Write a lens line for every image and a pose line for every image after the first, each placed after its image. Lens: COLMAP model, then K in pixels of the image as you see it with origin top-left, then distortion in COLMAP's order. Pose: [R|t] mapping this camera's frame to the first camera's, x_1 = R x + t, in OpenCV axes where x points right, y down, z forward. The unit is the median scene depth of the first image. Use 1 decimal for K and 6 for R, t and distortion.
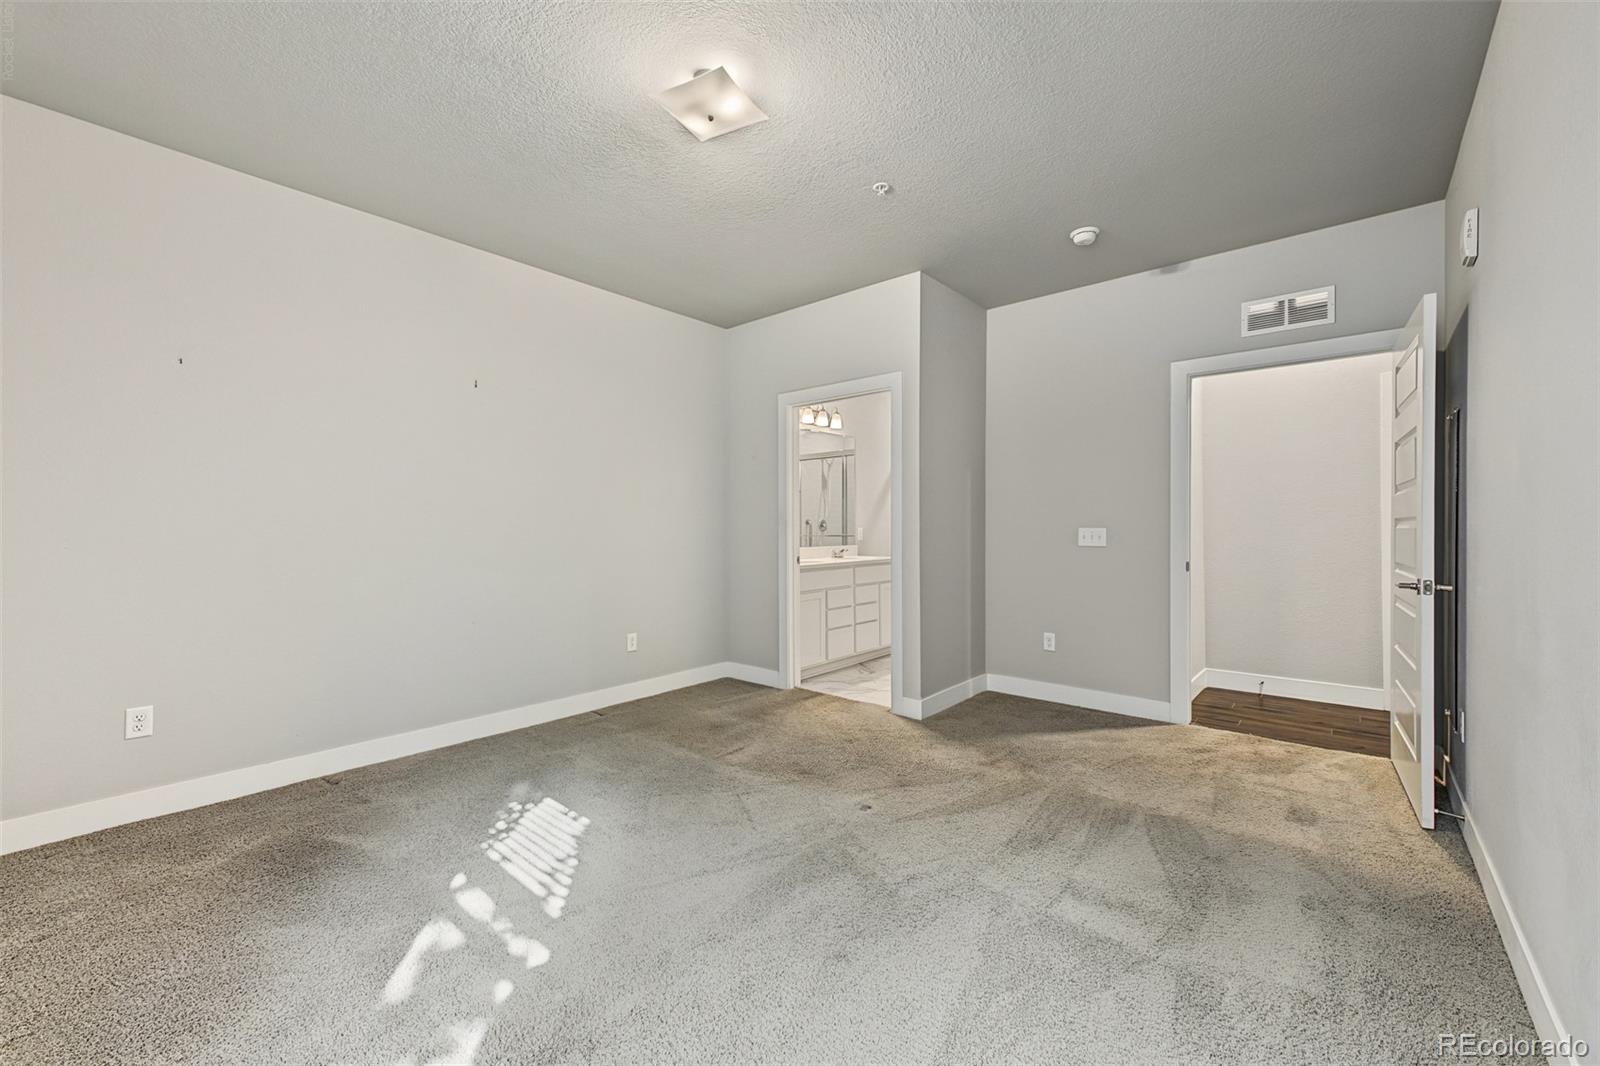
lens RADIAL K [[633.3, 0, 802.3], [0, 633.3, 526.6], [0, 0, 1]] dist [0.005571, -0.000268]
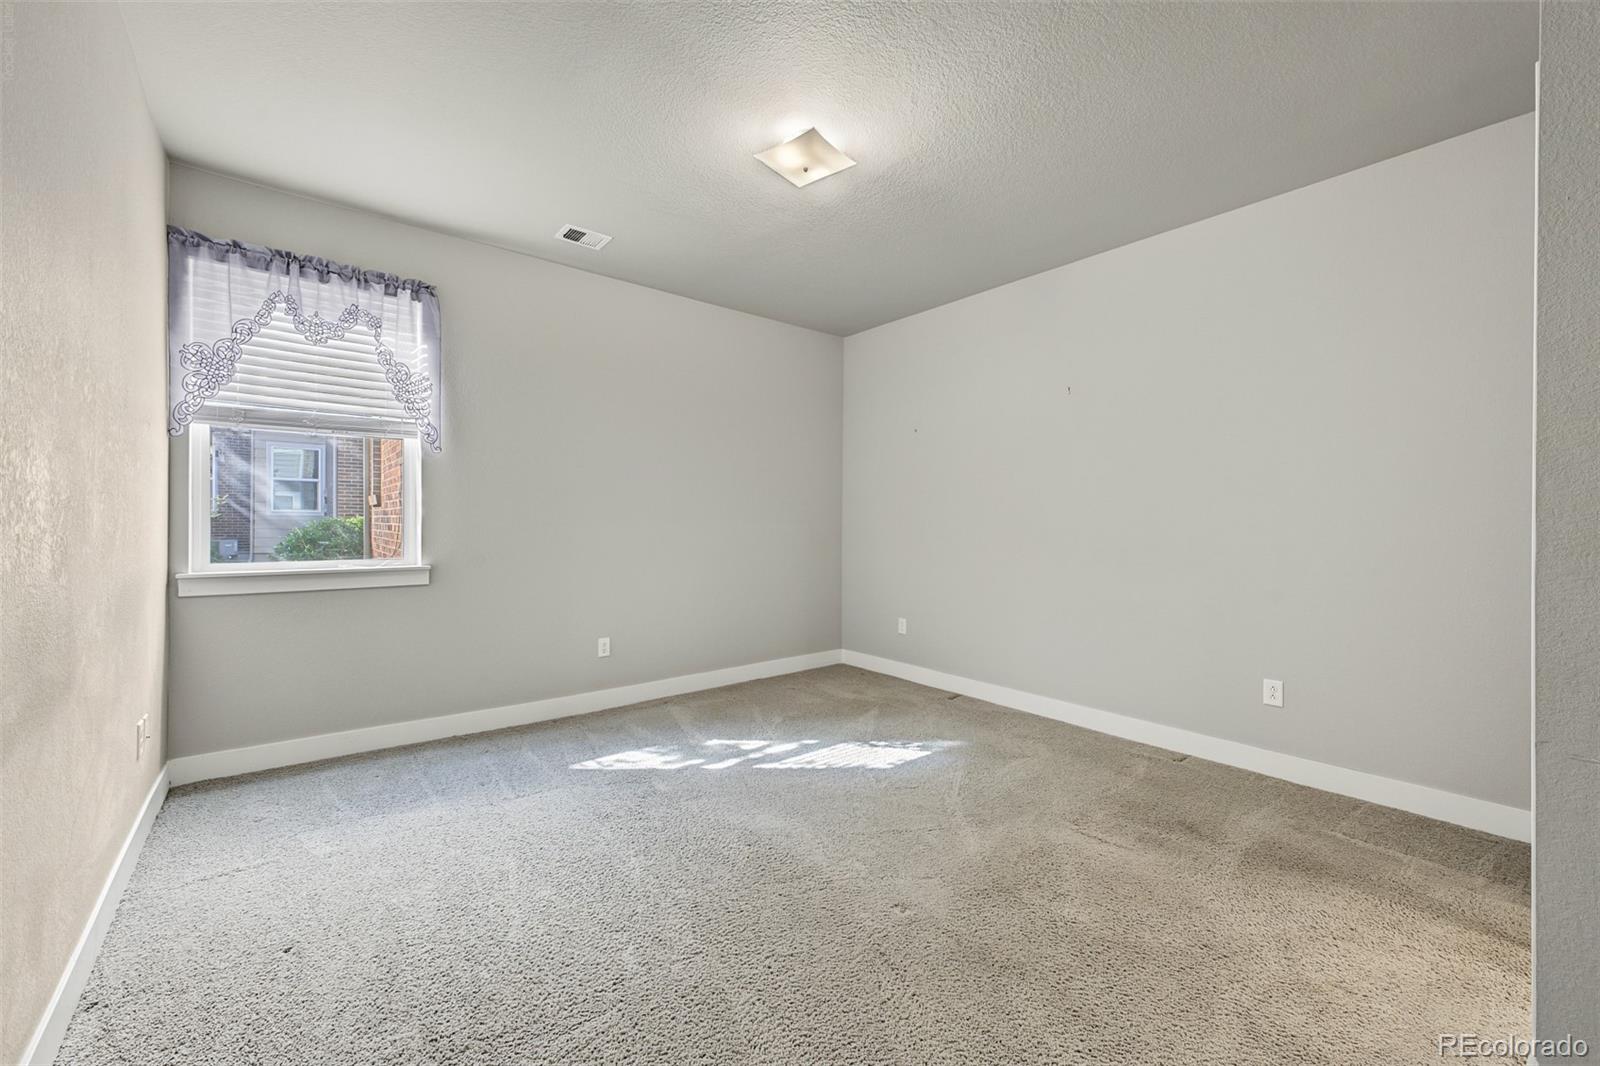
lens RADIAL K [[646.7, 0, 801.7], [0, 646.7, 521.9], [0, 0, 1]] dist [0.019009, -0.007866]
pose [[-0.186161, 0.002208, -0.982517, 0.564455], [-0.007256, 0.999967, 0.003621, -0.000944], [0.982492, 0.007803, -0.186139, 0.678981]]
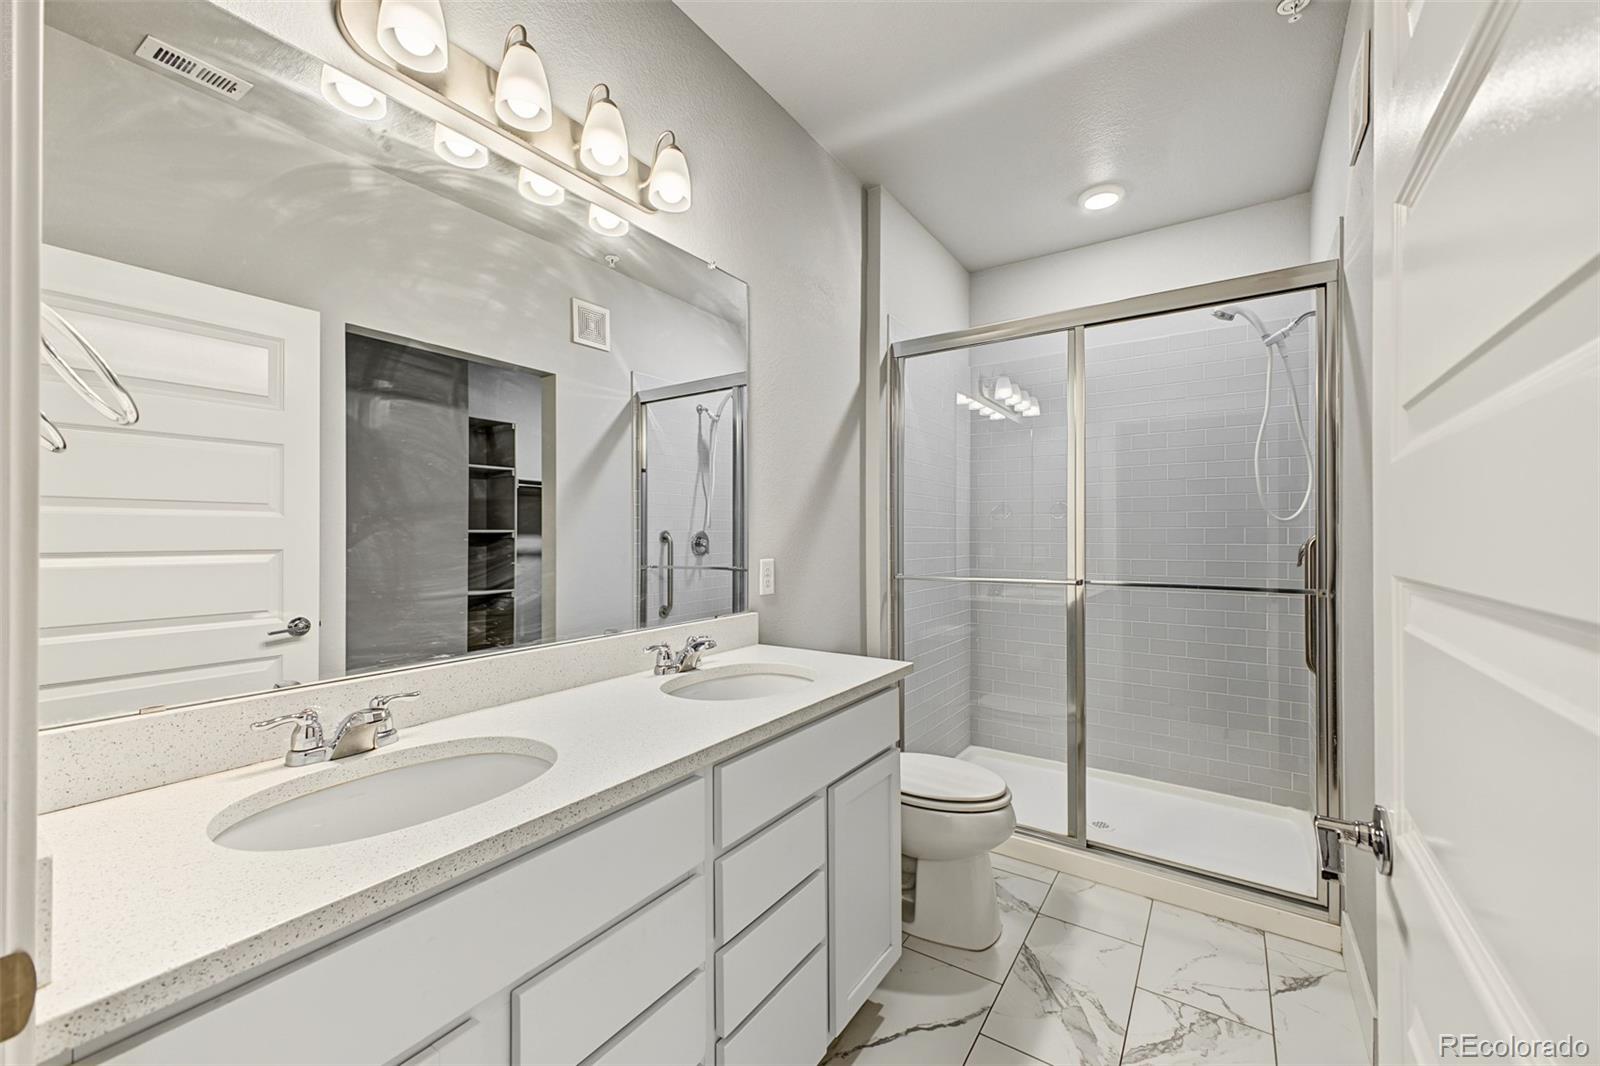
lens RADIAL K [[633.3, 0, 802.3], [0, 633.3, 526.6], [0, 0, 1]] dist [0.005571, -0.000268]
pose [[0.993853, 0.003268, 0.110660, 0.116543], [-0.001311, 0.999842, -0.017754, -0.015081], [-0.110700, 0.017500, 0.993700, 1.053061]]
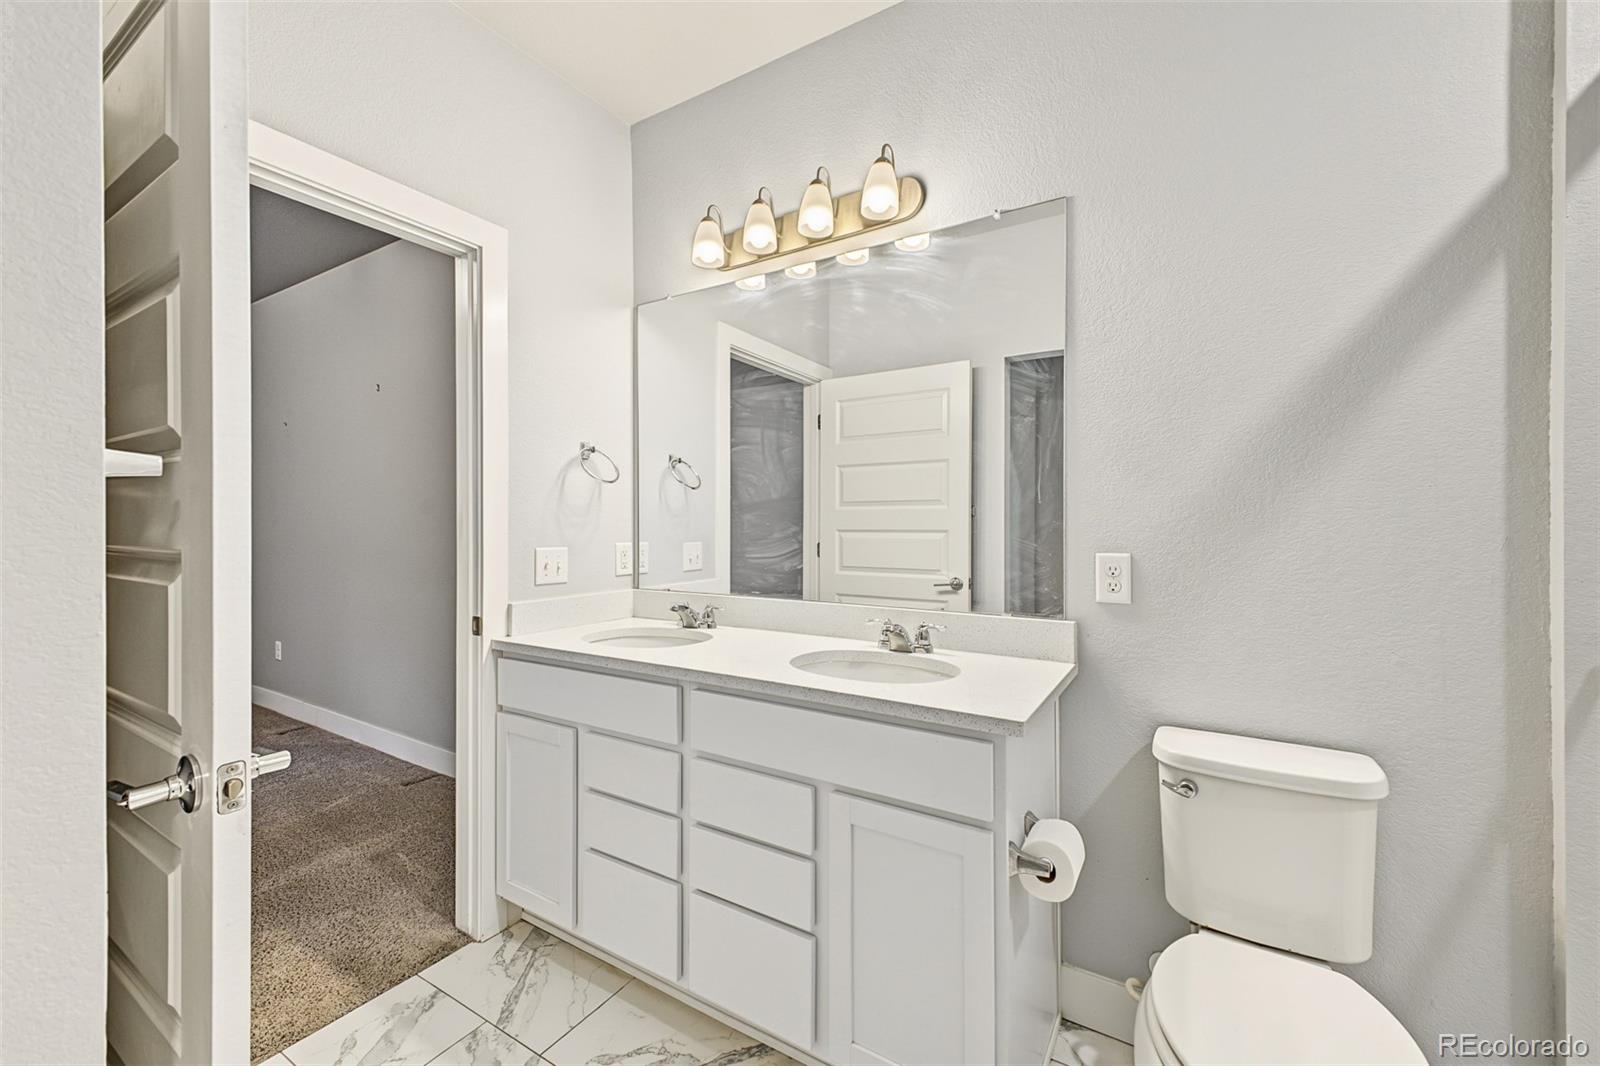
lens RADIAL K [[646.7, 0, 801.7], [0, 646.7, 521.9], [0, 0, 1]] dist [0.019009, -0.007866]
pose [[0.144783, 0.004855, -0.989451, 0.510110], [-0.001083, 0.999988, 0.004748, -0.018169], [0.989463, 0.000384, 0.144787, 1.342783]]
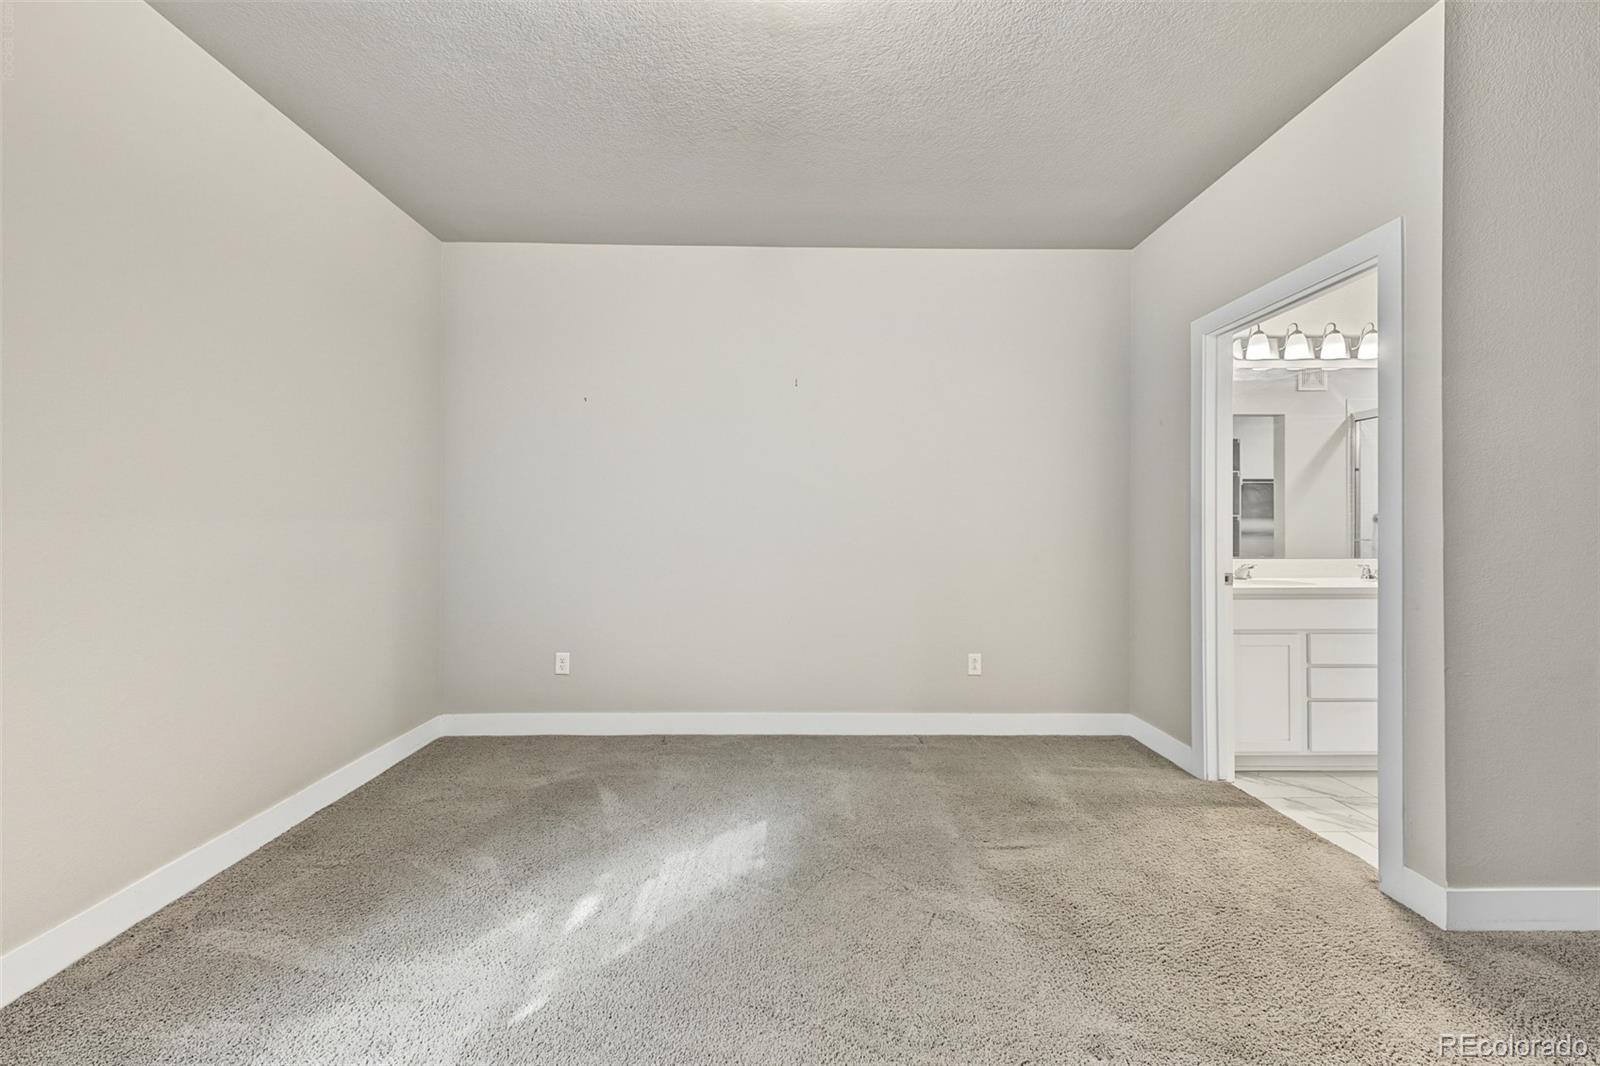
lens RADIAL K [[646.7, 0, 801.7], [0, 646.7, 521.9], [0, 0, 1]] dist [0.019009, -0.007866]
pose [[0.665036, 0.005180, -0.746793, 0.225462], [-0.009674, 0.999952, -0.001678, 0.002229], [0.746749, 0.008340, 0.665054, 0.295841]]
